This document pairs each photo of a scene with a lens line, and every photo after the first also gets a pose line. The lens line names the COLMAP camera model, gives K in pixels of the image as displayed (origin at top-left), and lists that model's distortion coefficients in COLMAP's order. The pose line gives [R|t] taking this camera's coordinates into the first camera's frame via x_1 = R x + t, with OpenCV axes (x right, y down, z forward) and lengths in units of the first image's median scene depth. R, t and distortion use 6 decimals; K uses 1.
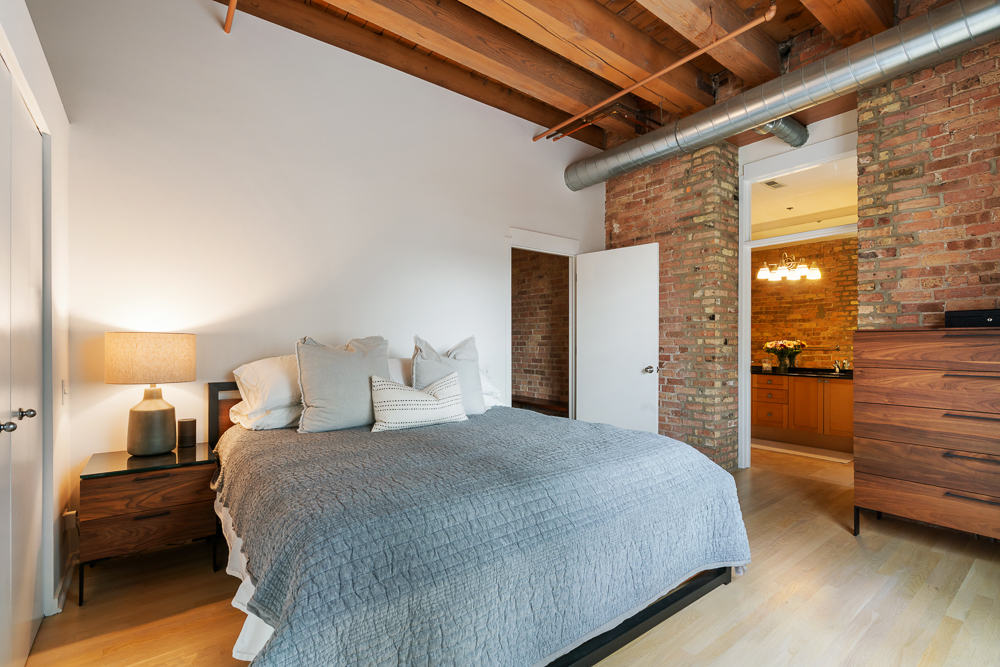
lens RADIAL K [[449.3, 0, 499.1], [0, 449.3, 349.3], [0, 0, 1]] dist [-0.008714, 0.004605]
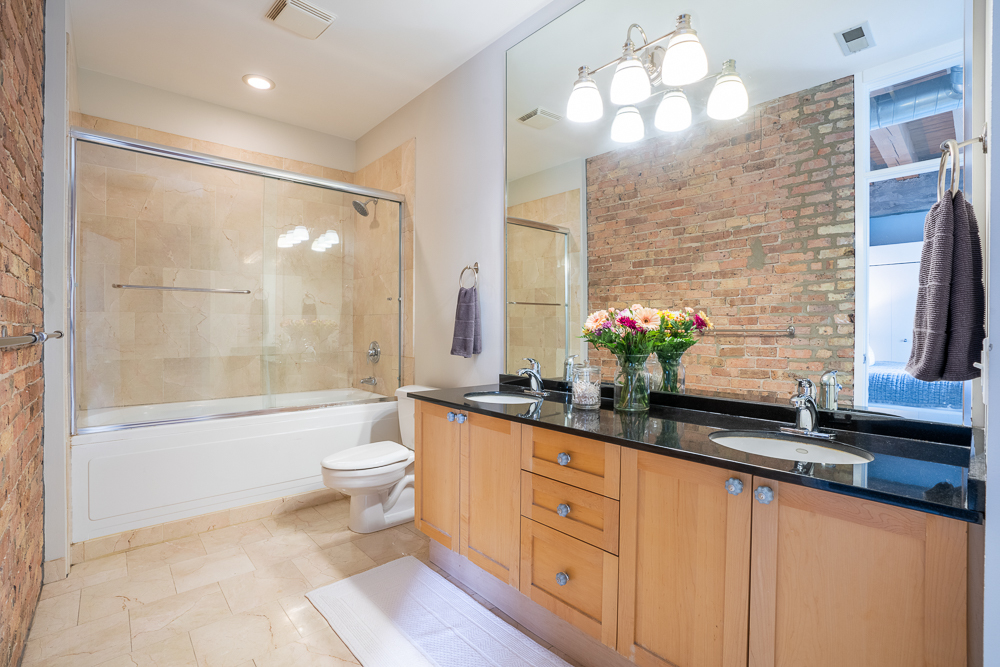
lens RADIAL K [[449.3, 0, 499.7], [0, 449.3, 329.6], [0, 0, 1]] dist [-0.008714, 0.004605]
pose [[0.996397, -0.001835, 0.084797, 0.423252], [0.002884, 0.999921, -0.012249, 0.000200], [-0.084768, 0.012449, 0.996323, 0.573194]]
